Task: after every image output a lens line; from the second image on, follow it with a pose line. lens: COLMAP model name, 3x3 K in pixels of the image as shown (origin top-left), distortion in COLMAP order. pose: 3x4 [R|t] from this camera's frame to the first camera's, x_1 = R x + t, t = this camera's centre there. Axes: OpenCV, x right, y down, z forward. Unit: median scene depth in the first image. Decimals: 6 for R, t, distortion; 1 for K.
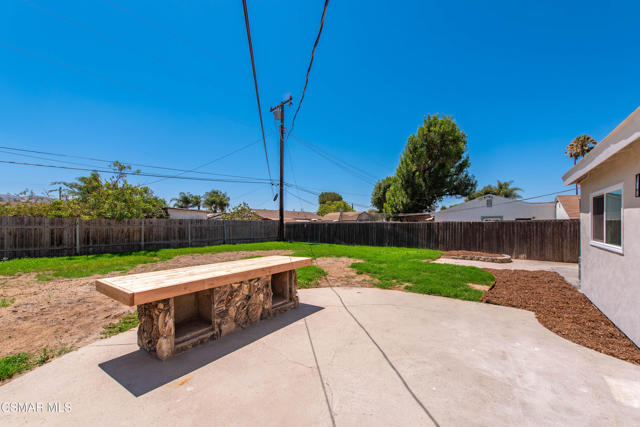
lens RADIAL K [[251.3, 0, 321.4], [0, 251.3, 217.9], [0, 0, 1]] dist [-0.016993, -0.000794]
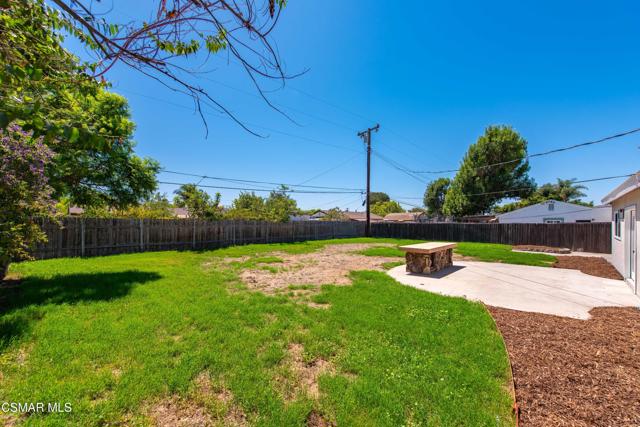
lens RADIAL K [[251.3, 0, 313.8], [0, 251.3, 220.1], [0, 0, 1]] dist [-0.016993, -0.000794]
pose [[0.986847, 0.001226, -0.161650, -0.164610], [0.001323, 0.999877, 0.015659, -0.011322], [0.161649, -0.015667, 0.986724, -0.225720]]
